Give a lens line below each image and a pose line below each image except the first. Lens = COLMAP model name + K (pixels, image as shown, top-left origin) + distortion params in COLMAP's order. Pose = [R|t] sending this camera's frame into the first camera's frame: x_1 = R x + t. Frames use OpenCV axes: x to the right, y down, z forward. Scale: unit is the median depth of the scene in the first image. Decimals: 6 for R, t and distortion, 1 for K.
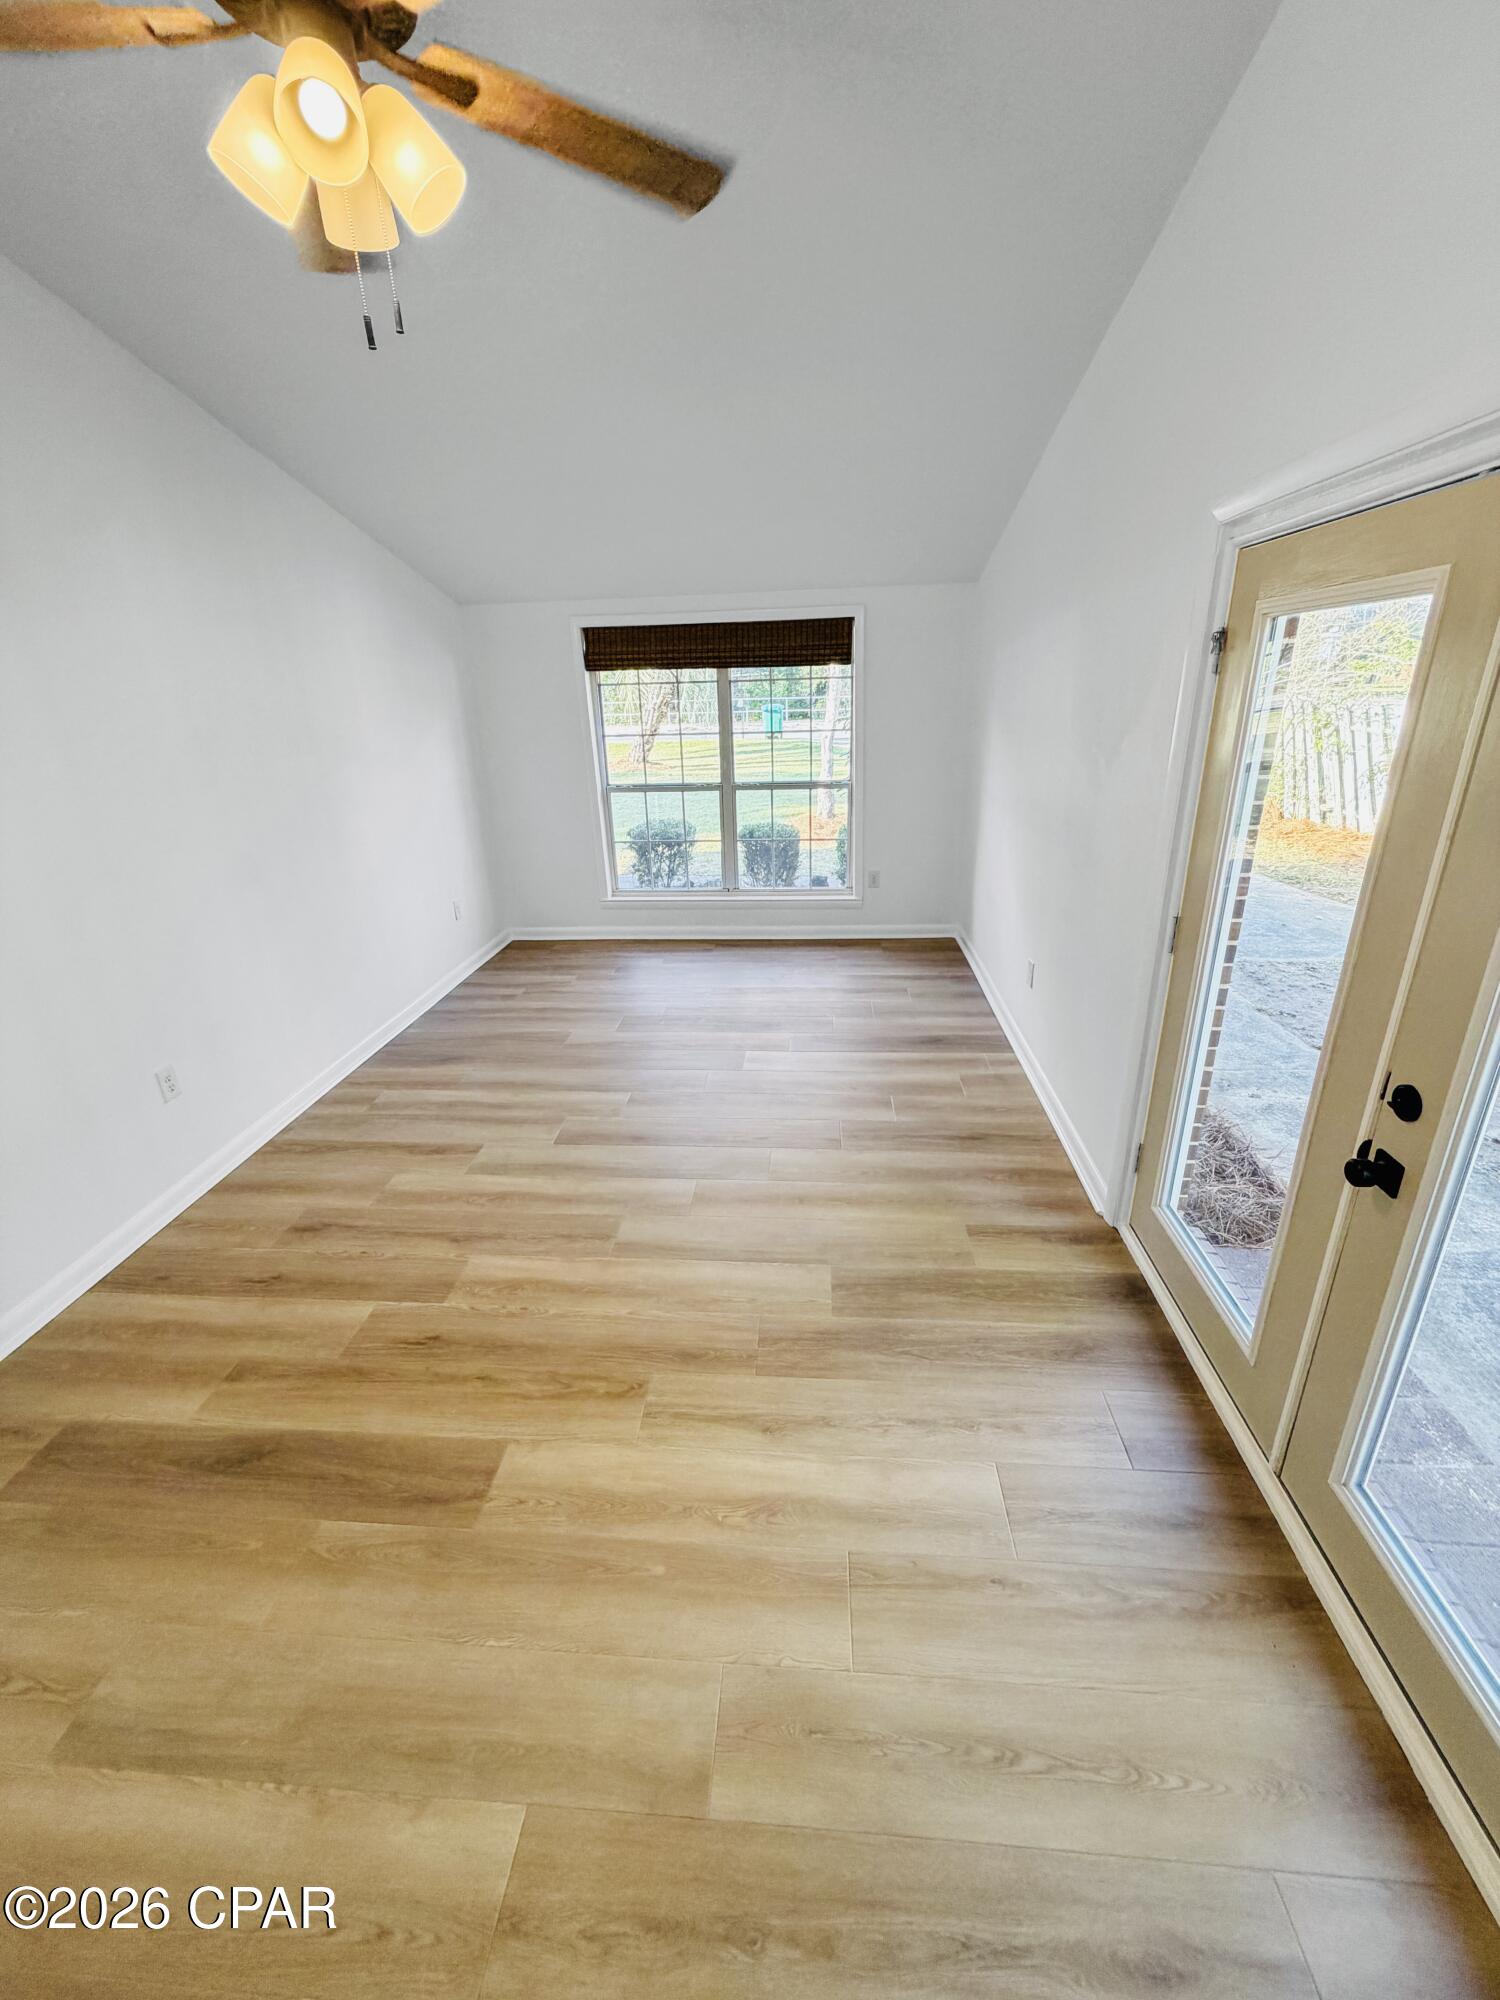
lens RADIAL K [[798.6, 0, 747.9], [0, 798.6, 991.6], [0, 0, 1]] dist [0.001529, -0.000147]
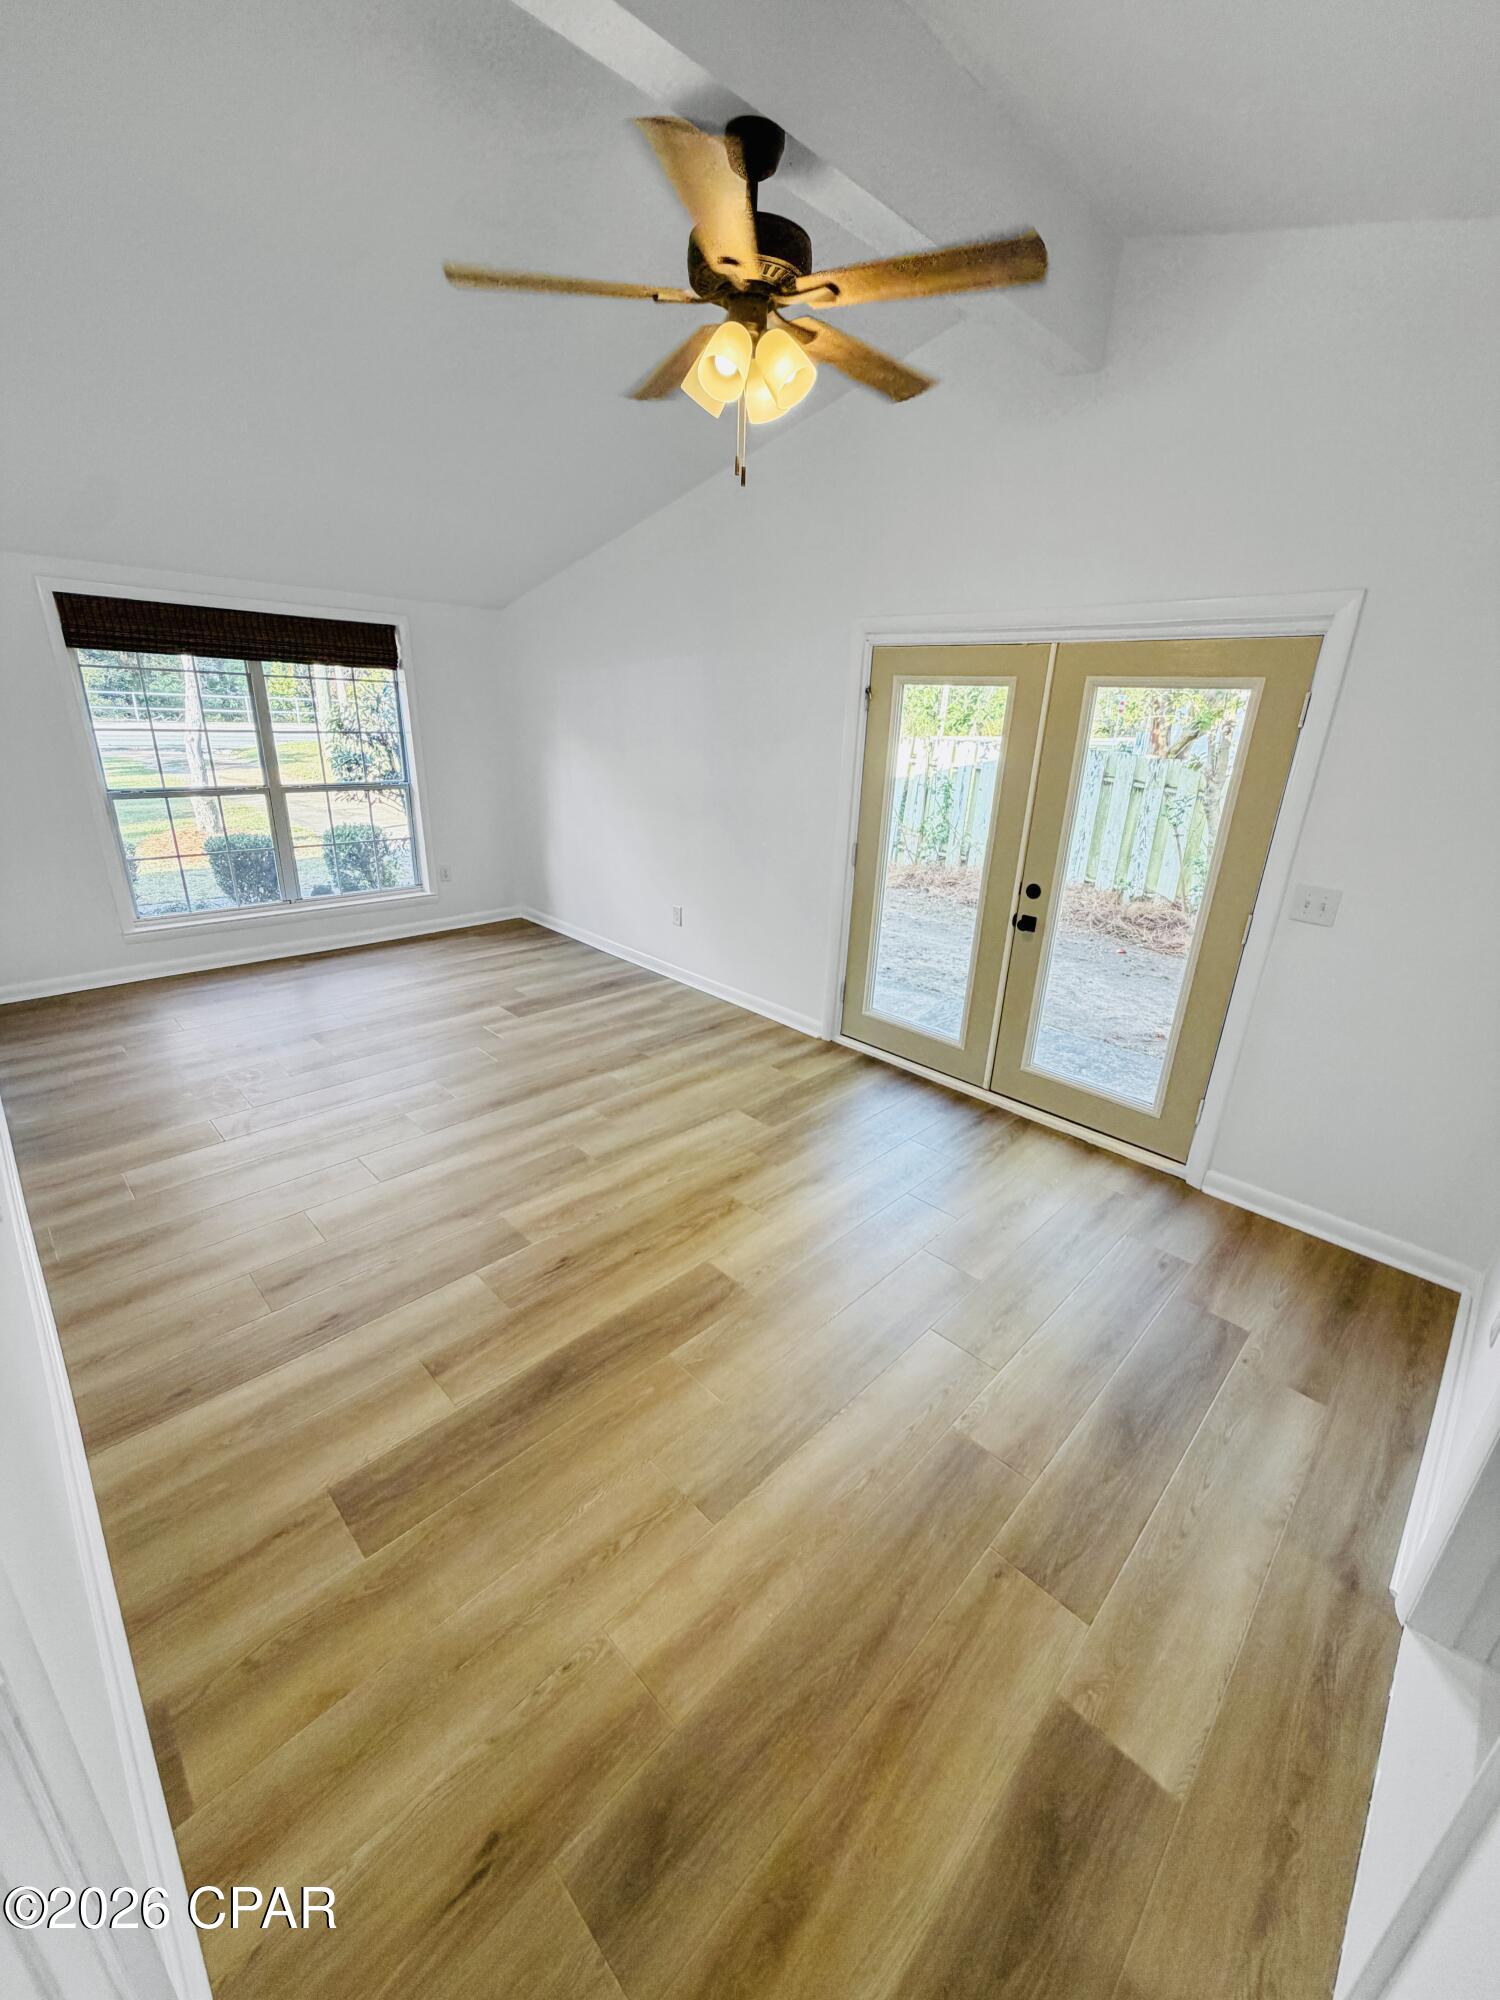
lens RADIAL K [[798.6, 0, 747.9], [0, 798.6, 991.6], [0, 0, 1]] dist [0.001529, -0.000147]
pose [[0.643250, -0.204219, 0.737918, -0.768312], [0.214730, 0.973212, 0.082154, 0.022449], [-0.734928, 0.105608, 0.669871, 0.010709]]
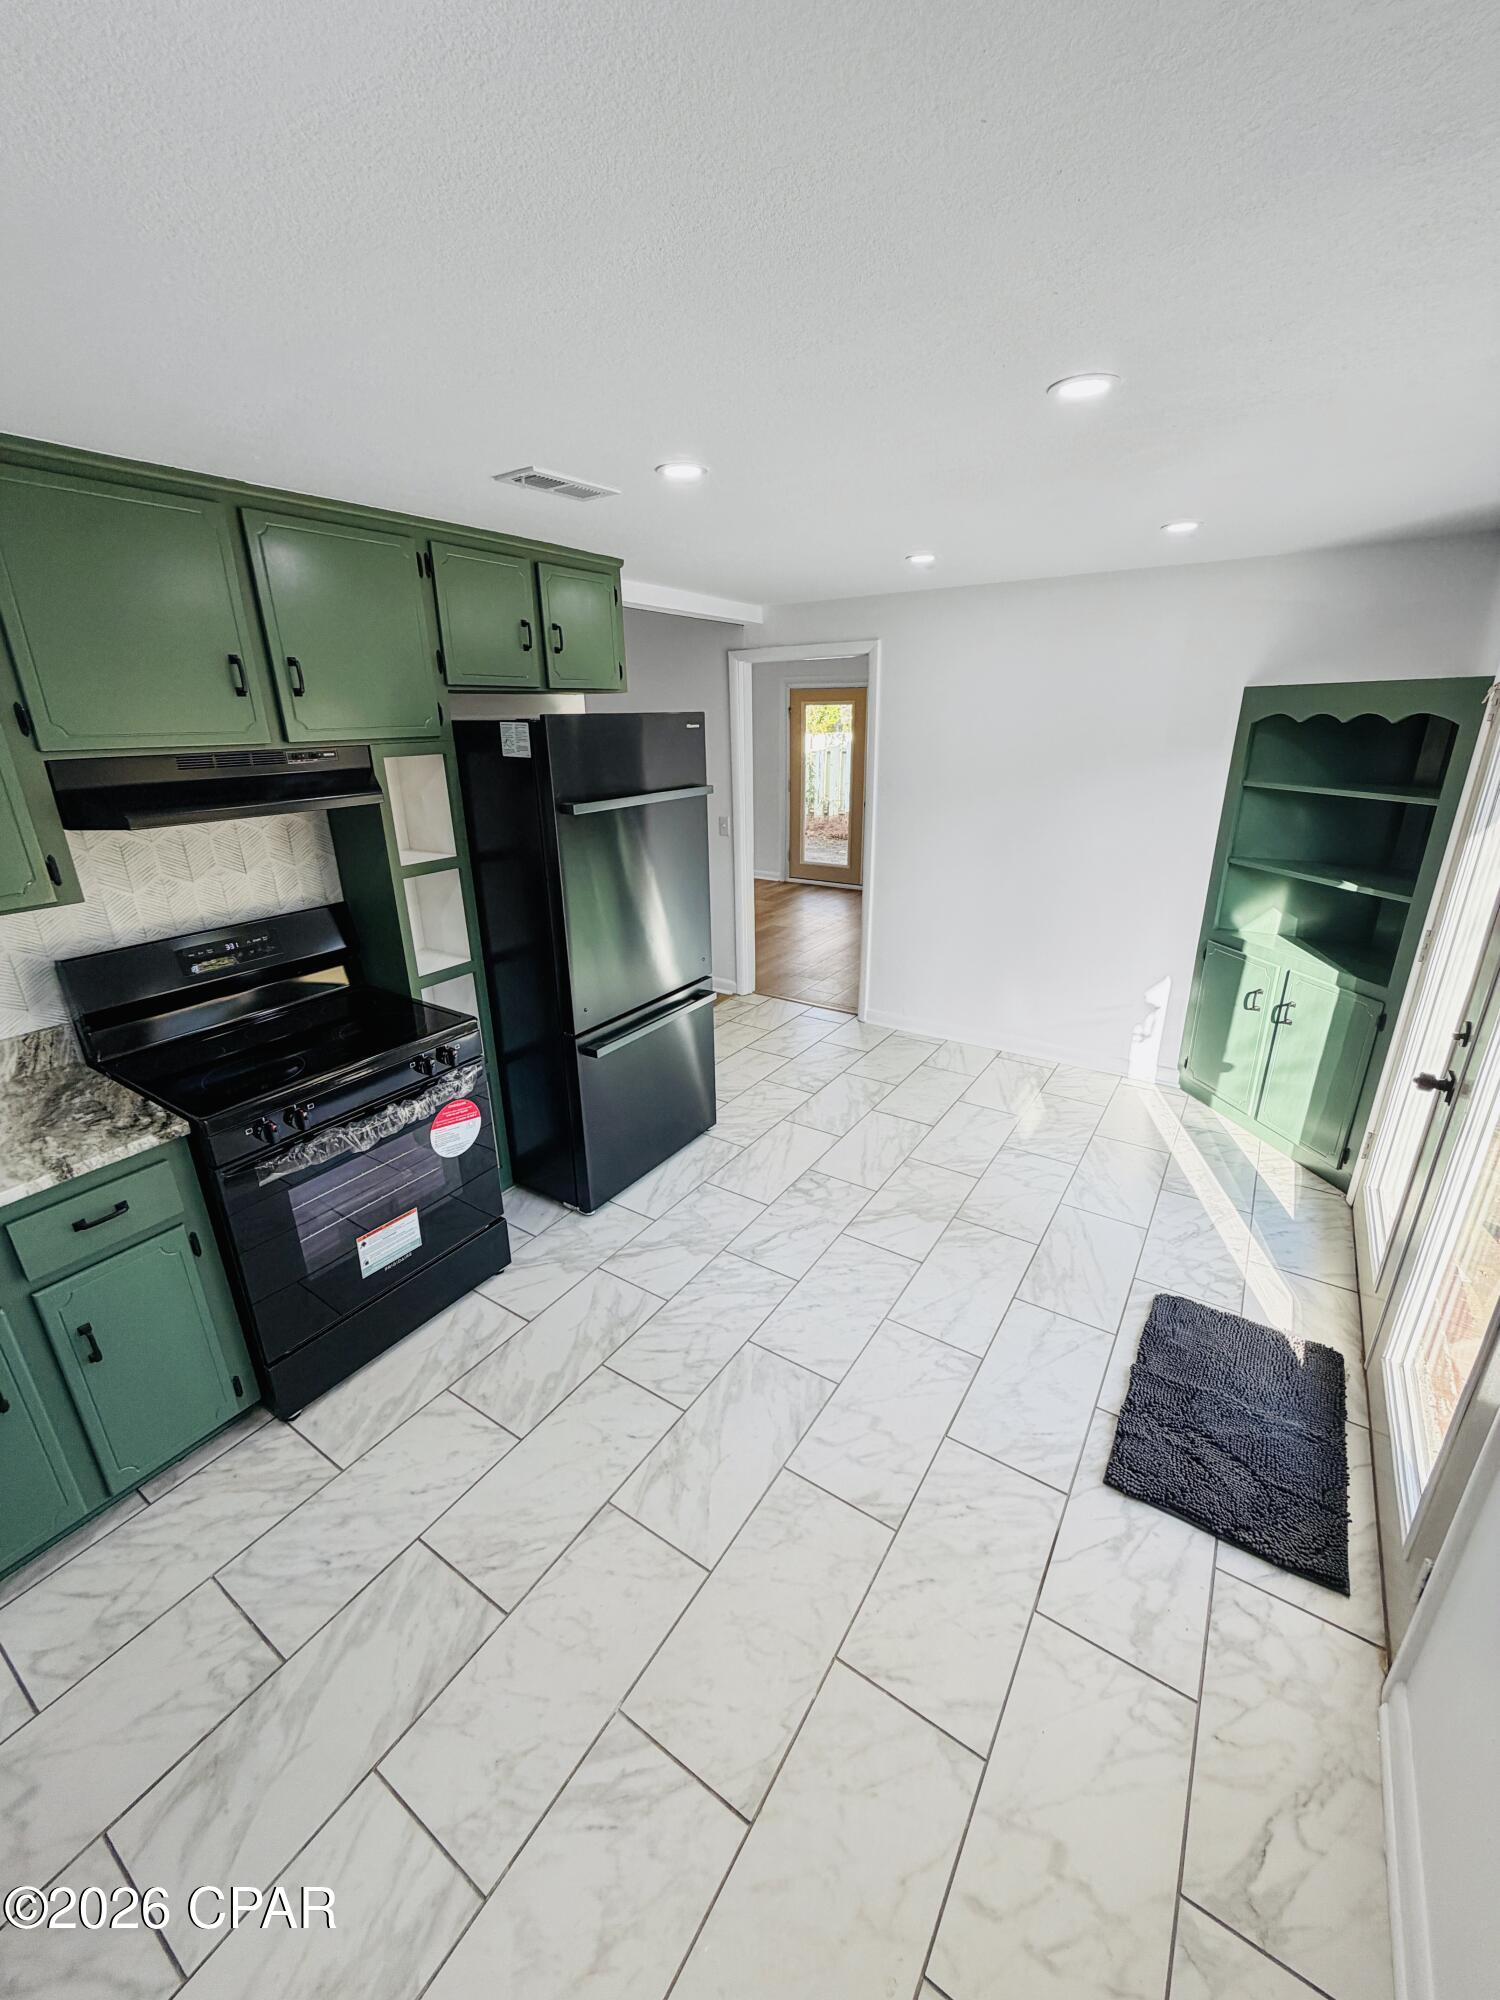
lens RADIAL K [[798.6, 0, 747.9], [0, 798.6, 991.6], [0, 0, 1]] dist [0.001529, -0.000147]
pose [[0.479261, -0.265517, 0.836546, -2.336342], [0.317283, 0.941095, 0.116928, 0.269119], [-0.818316, 0.209383, 0.535274, -0.521437]]
